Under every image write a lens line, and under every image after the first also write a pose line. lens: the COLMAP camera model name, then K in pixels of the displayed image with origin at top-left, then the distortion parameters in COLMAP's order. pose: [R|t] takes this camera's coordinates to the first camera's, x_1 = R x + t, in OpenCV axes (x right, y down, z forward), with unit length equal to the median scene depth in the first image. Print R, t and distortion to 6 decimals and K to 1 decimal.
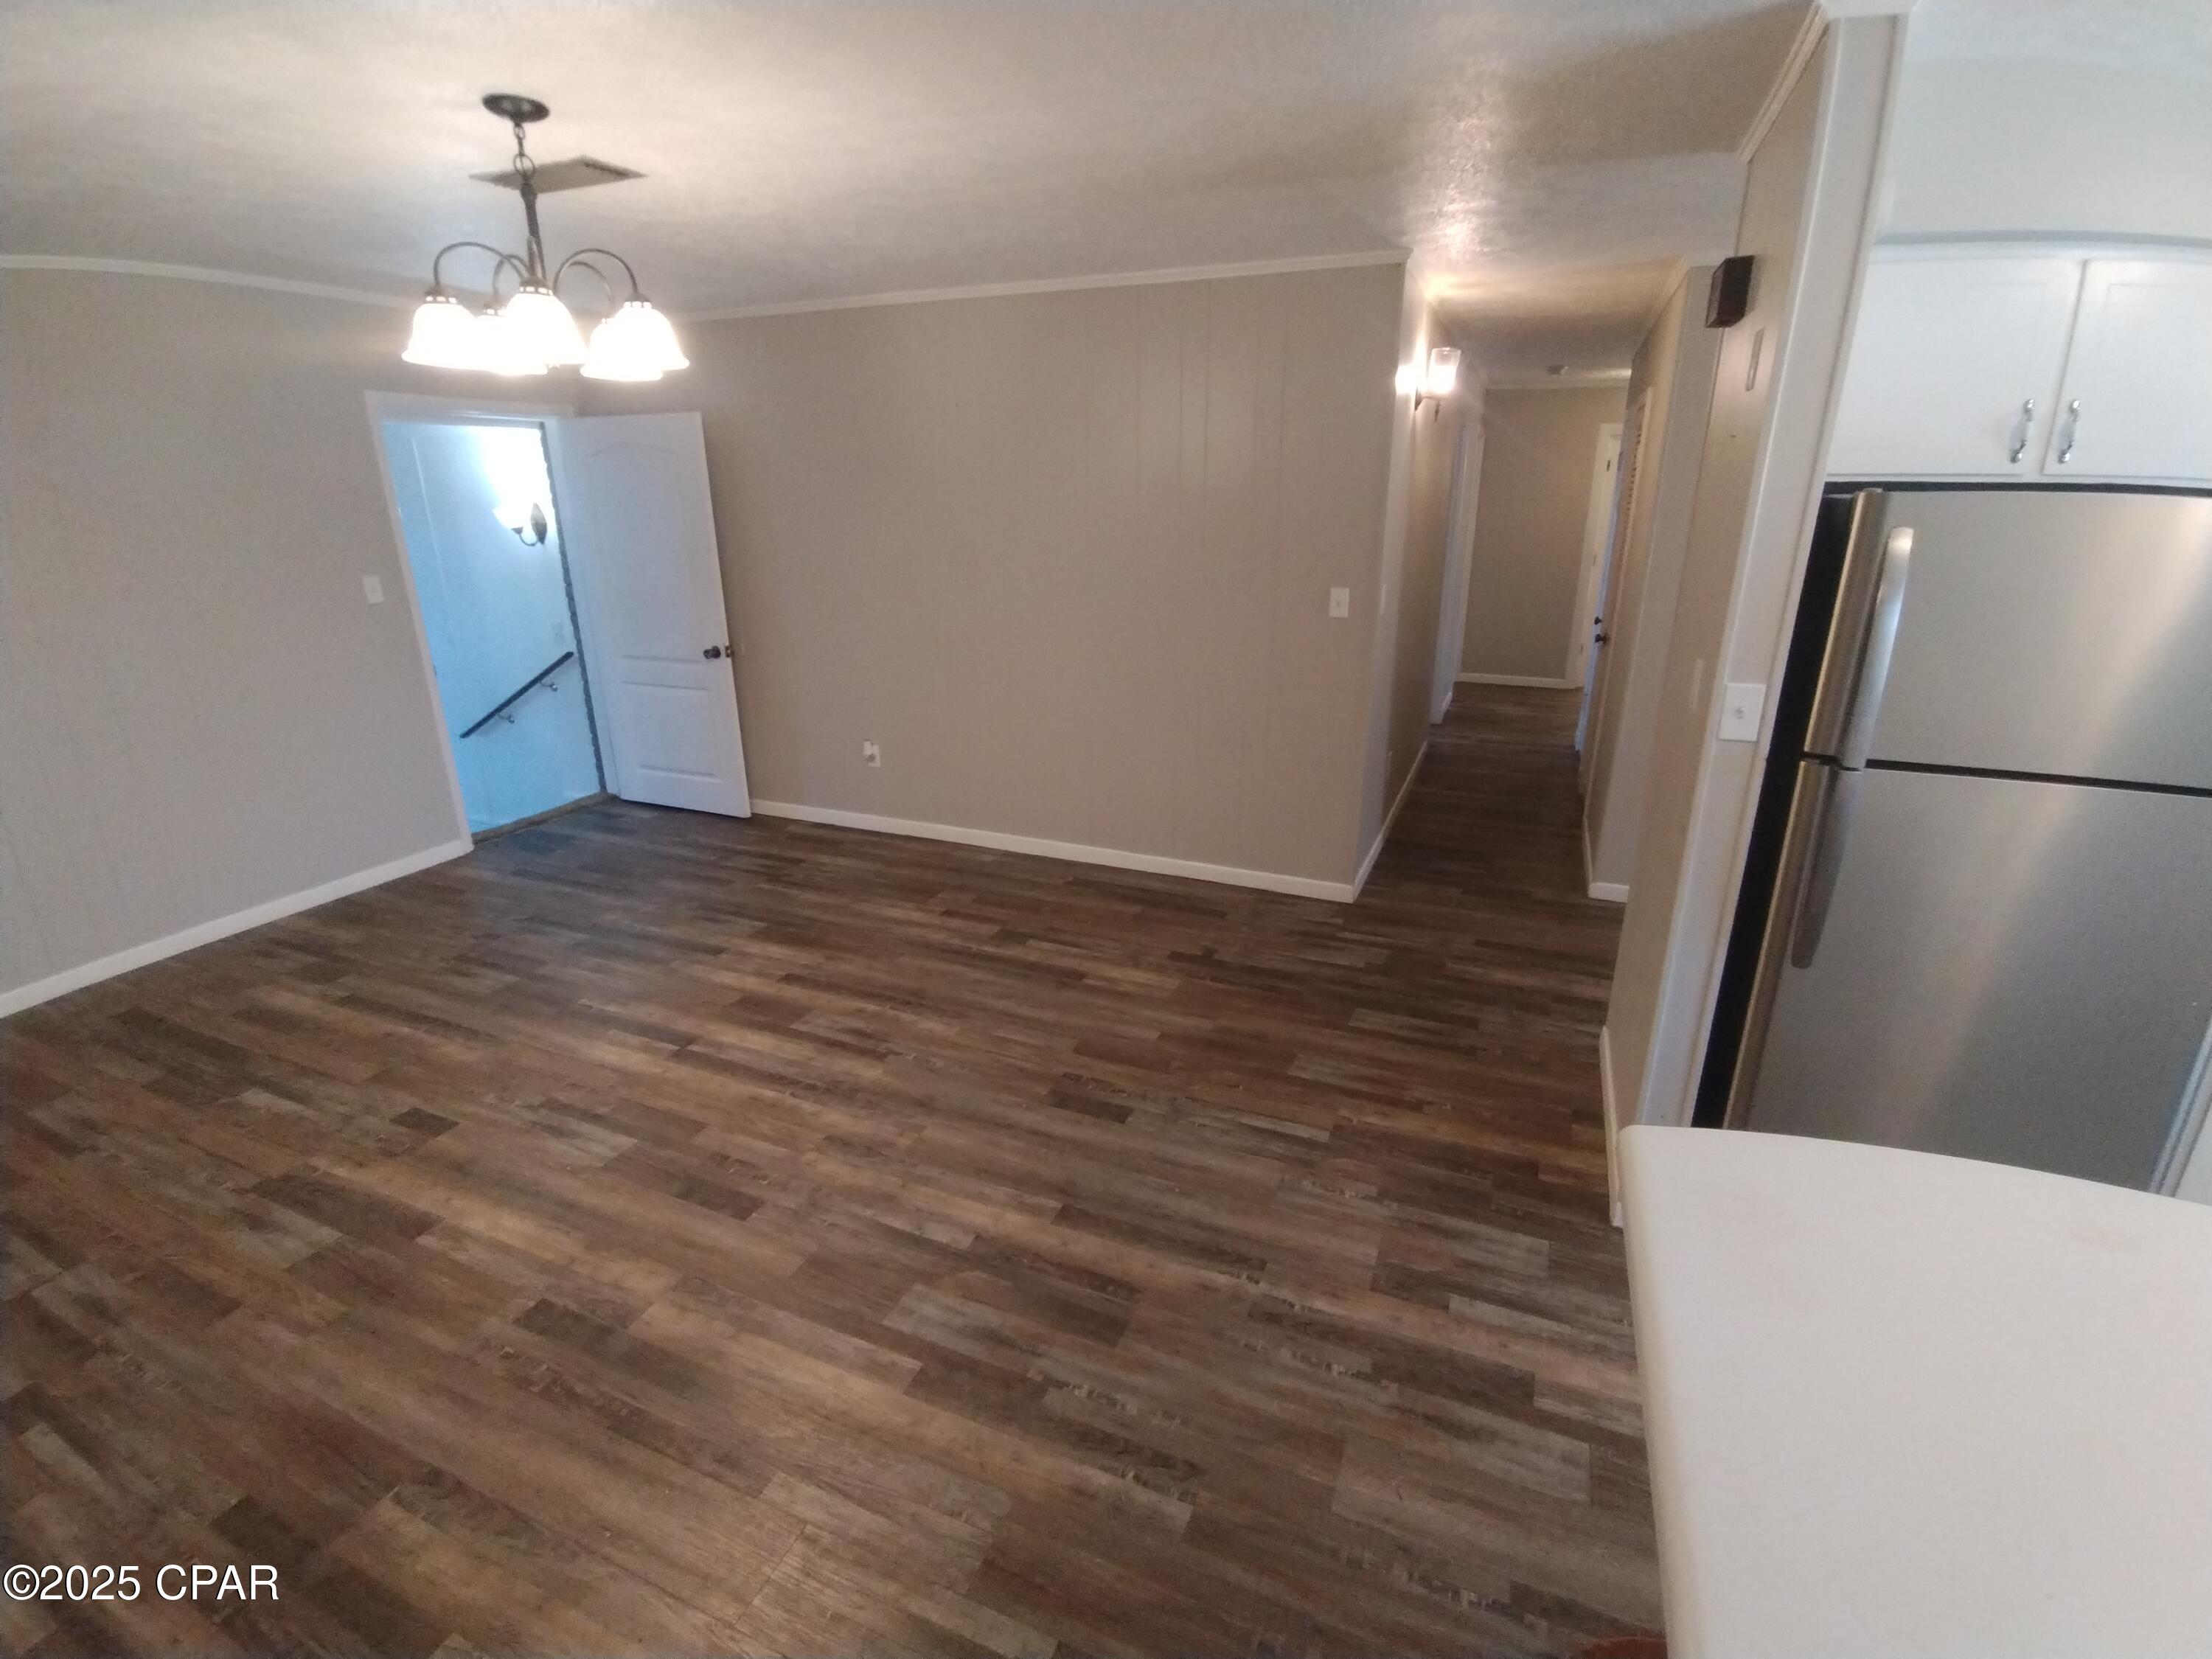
lens RADIAL K [[1006.1, 0, 1110.9], [0, 1006.1, 817.0], [0, 0, 1]] dist [-0.016617, 0.001755]
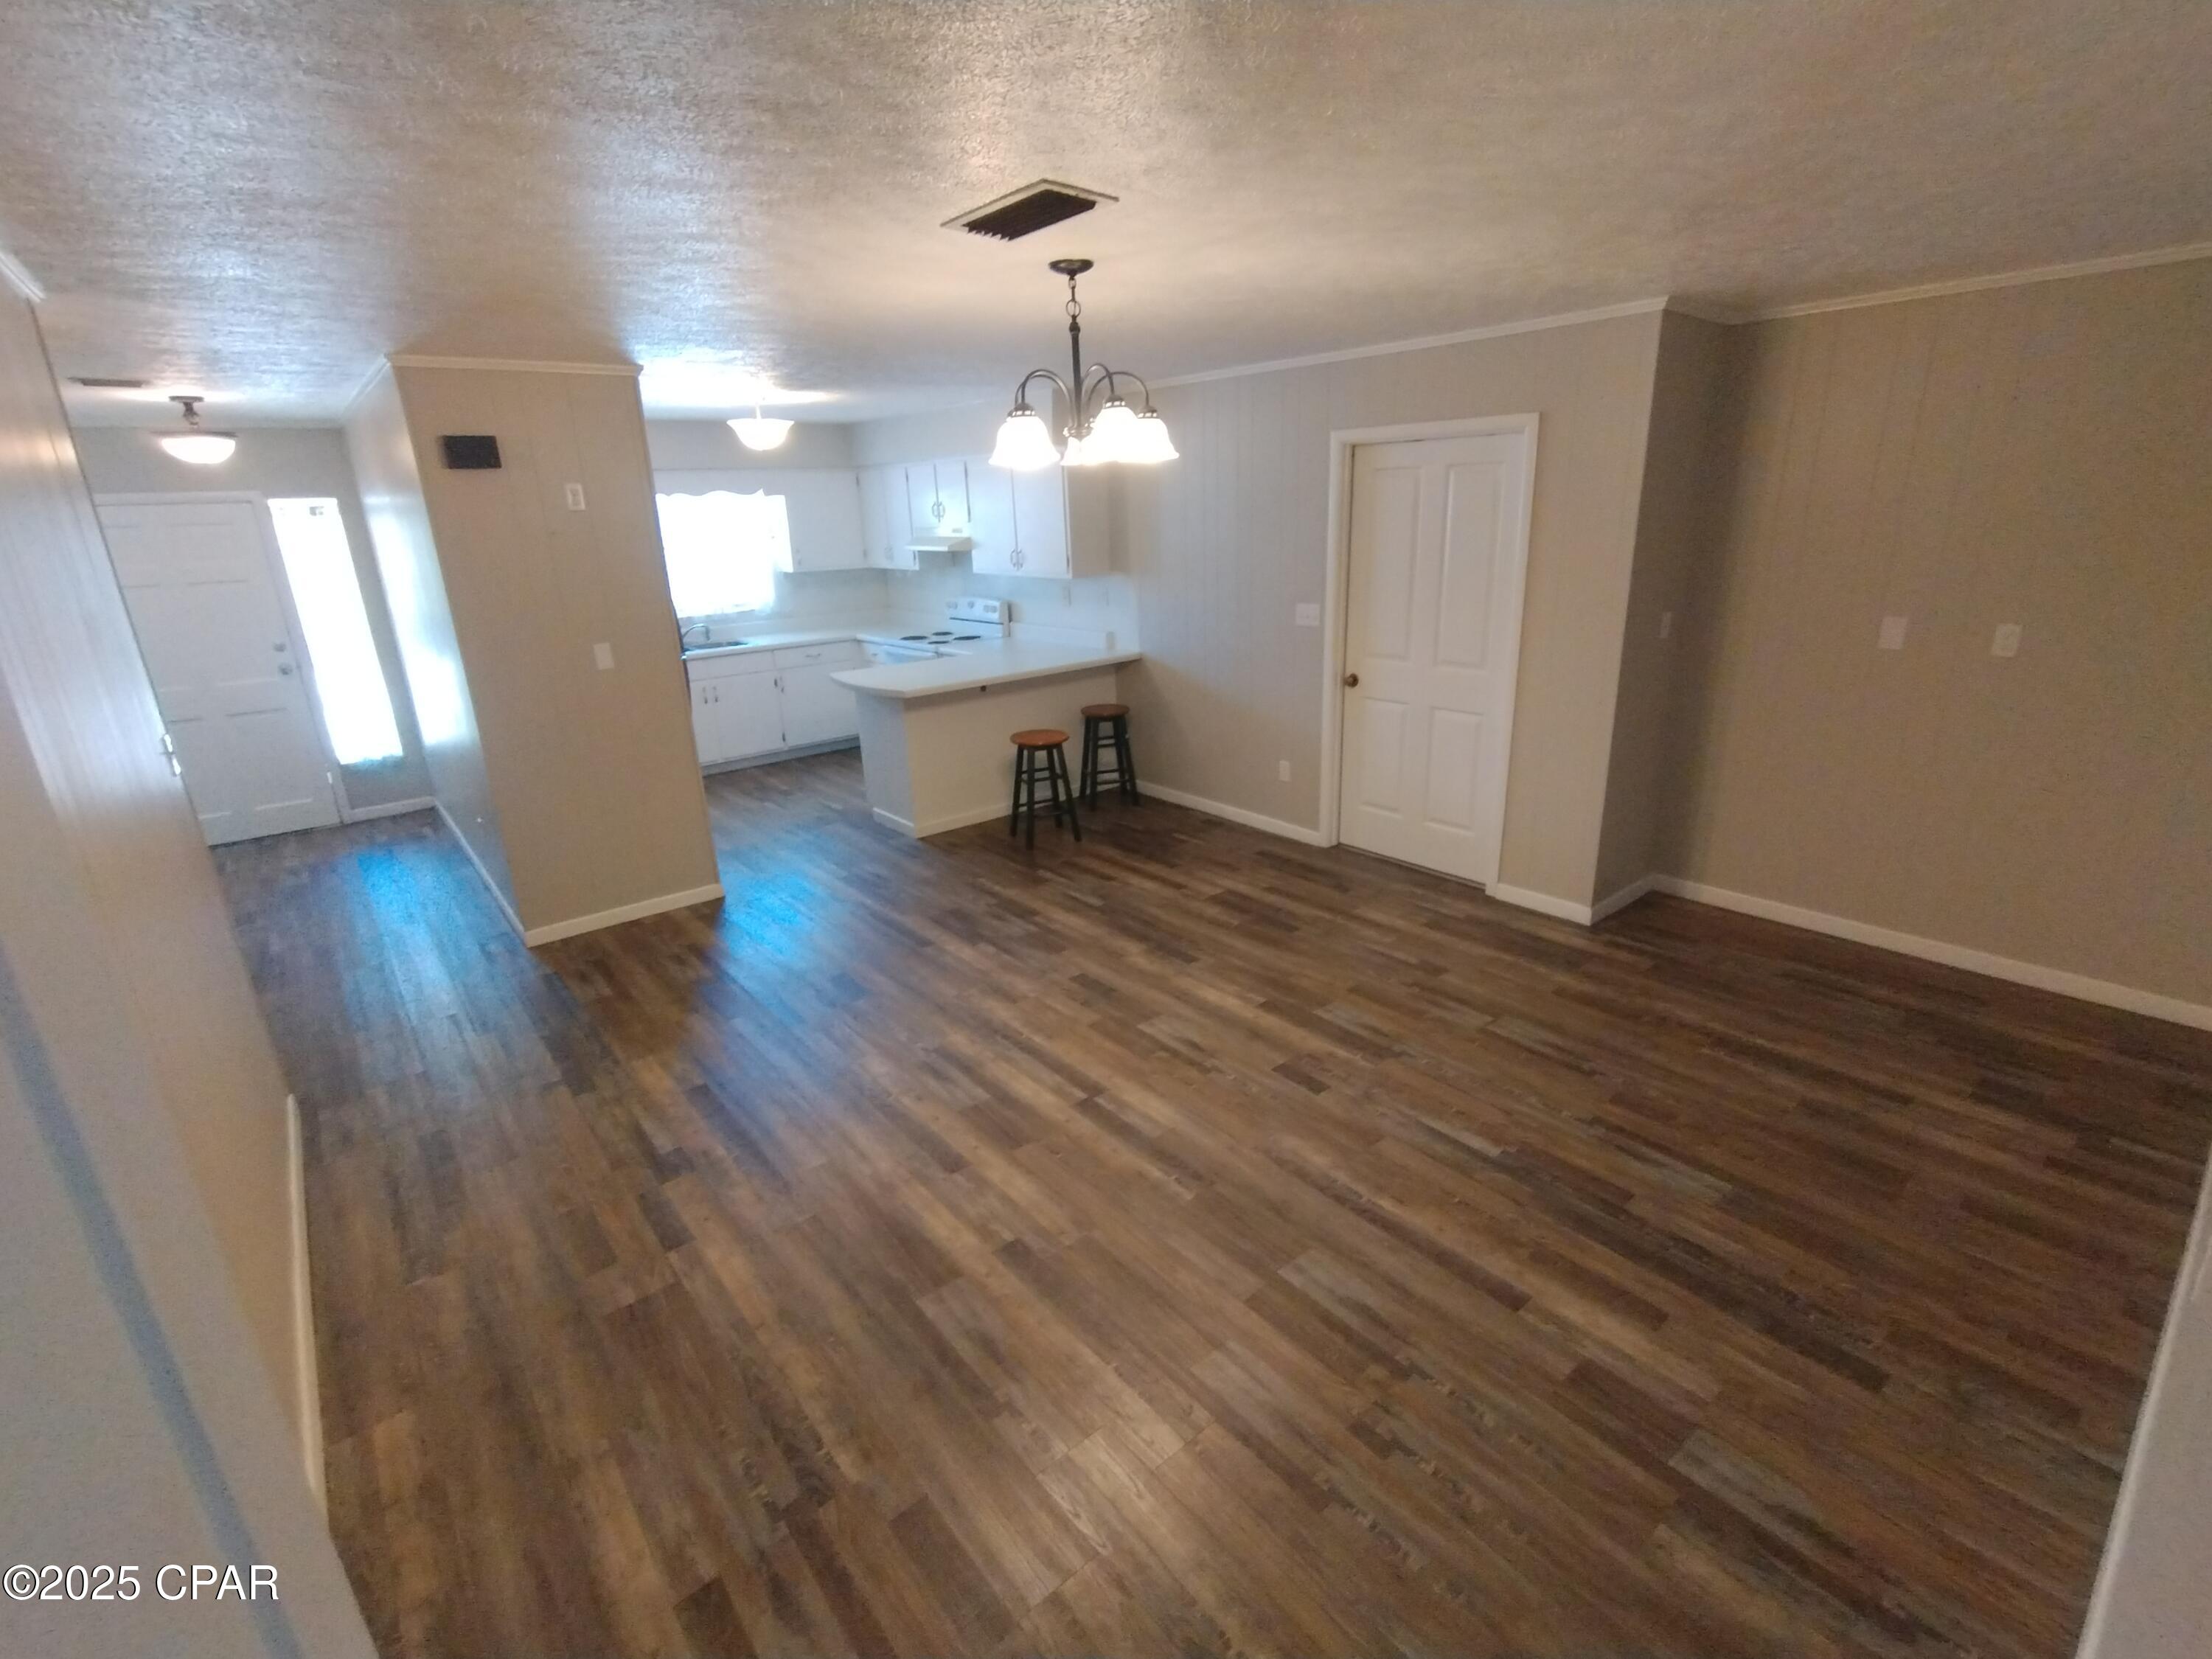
lens RADIAL K [[1006.1, 0, 1109.4], [0, 1006.1, 814.6], [0, 0, 1]] dist [-0.016617, 0.001755]
pose [[-0.885363, -0.104440, 0.453017, -0.968407], [0.181146, 0.819925, 0.543055, -0.615273], [-0.428157, 0.562863, -0.707013, 1.715504]]
